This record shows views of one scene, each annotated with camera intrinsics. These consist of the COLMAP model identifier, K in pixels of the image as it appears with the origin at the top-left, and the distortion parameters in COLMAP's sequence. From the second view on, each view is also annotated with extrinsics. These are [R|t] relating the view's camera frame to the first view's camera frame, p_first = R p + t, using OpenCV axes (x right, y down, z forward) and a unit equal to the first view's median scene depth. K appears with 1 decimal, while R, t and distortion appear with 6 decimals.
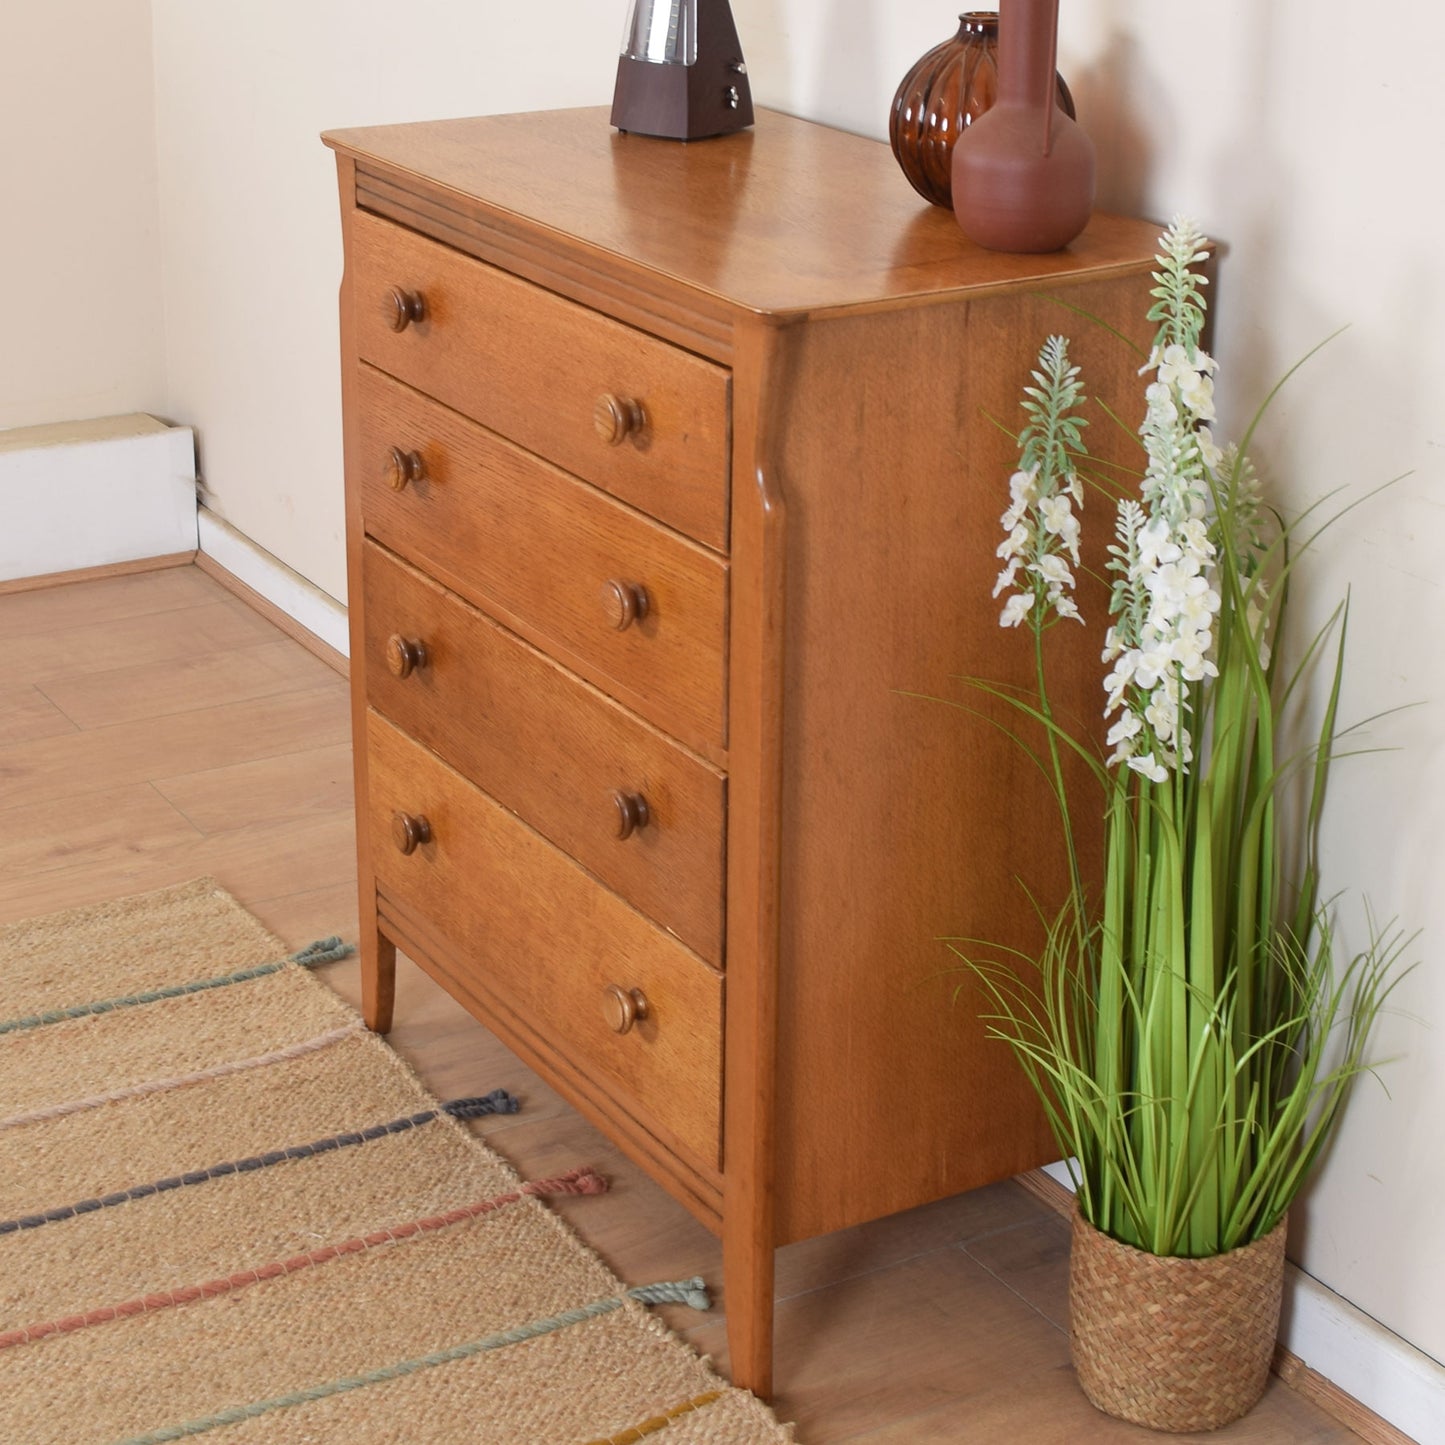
lens RADIAL K [[2754.5, 0, 825.3], [0, 2754.5, 617.6], [0, 0, 1]] dist [-0.096791, 0.000000]
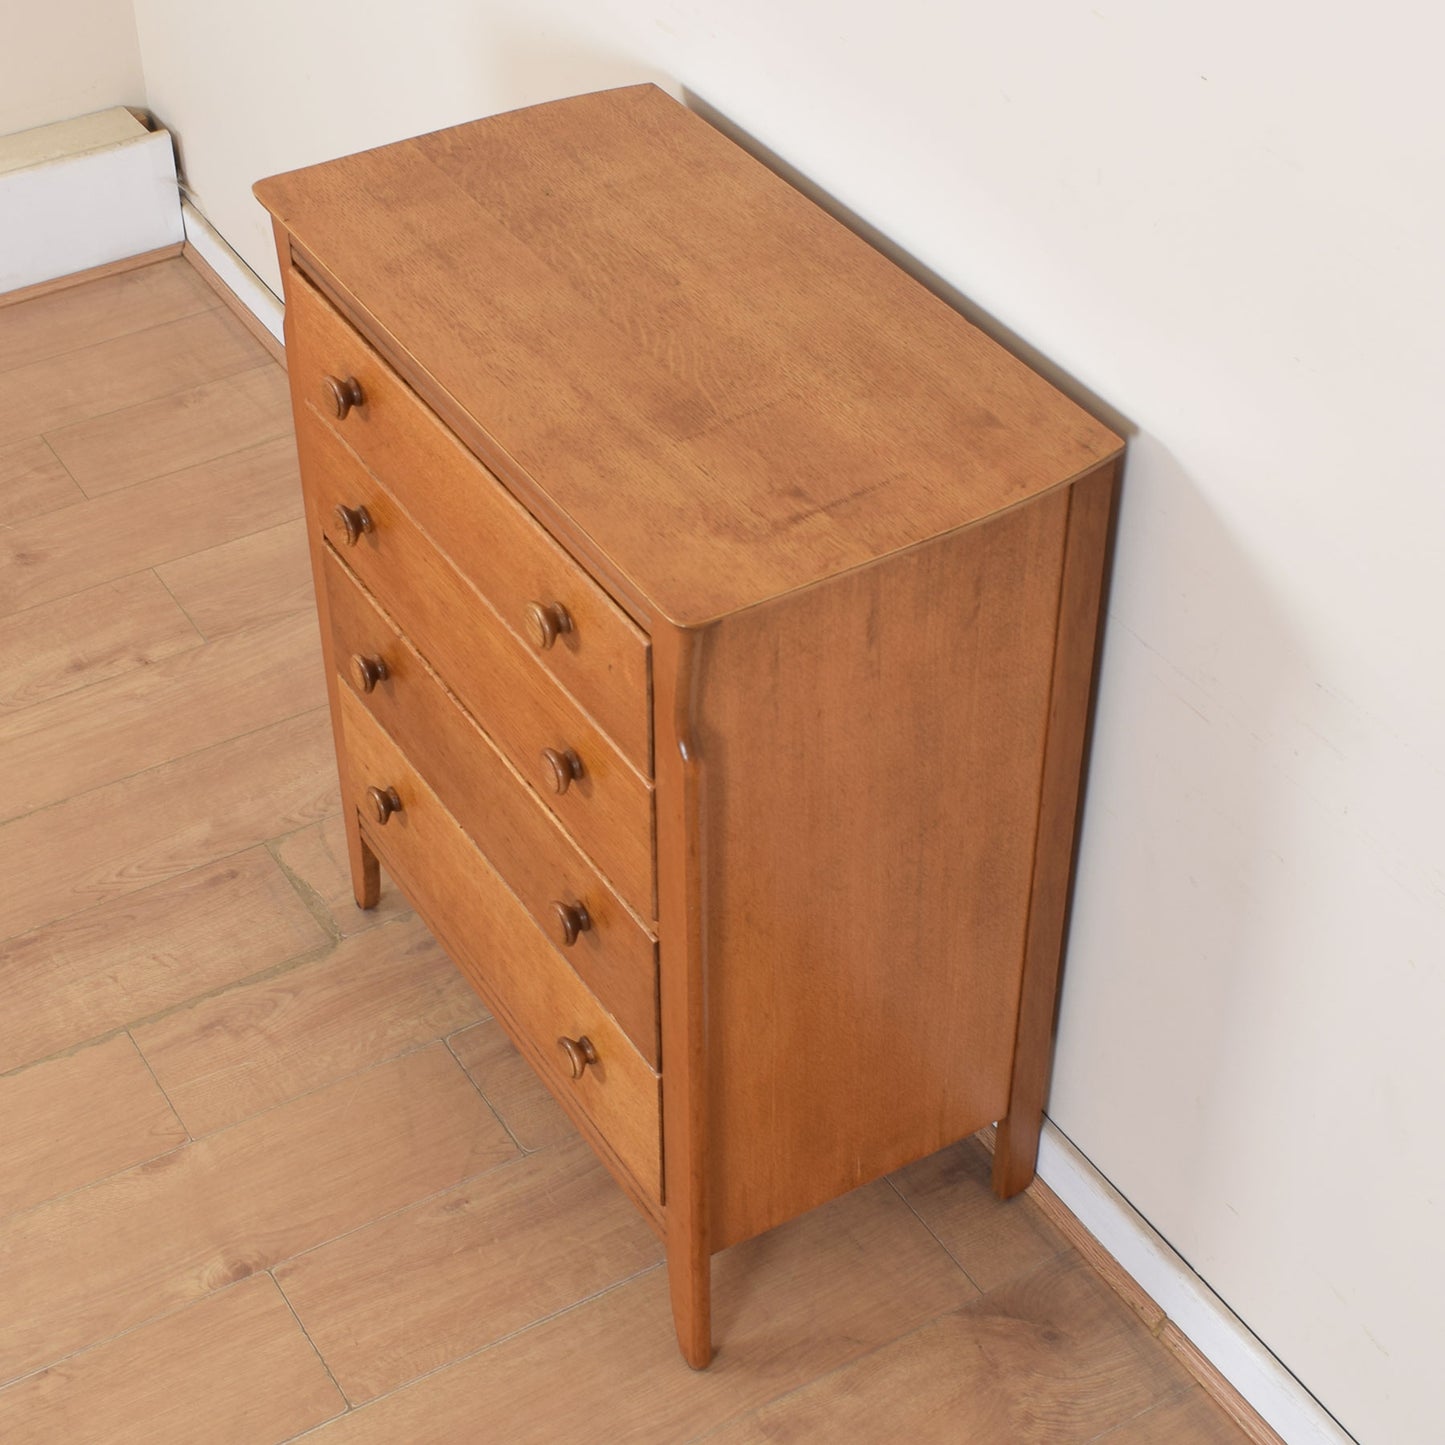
lens RADIAL K [[2453.7, 0, 767.0], [0, 2453.7, 666.9], [0, 0, 1]] dist [-0.113149, 0.000000]
pose [[0.999859, -0.003681, -0.016400, 0.023269], [0.008921, 0.943171, 0.332187, -0.351429], [0.014245, -0.332286, 0.943071, 0.109029]]
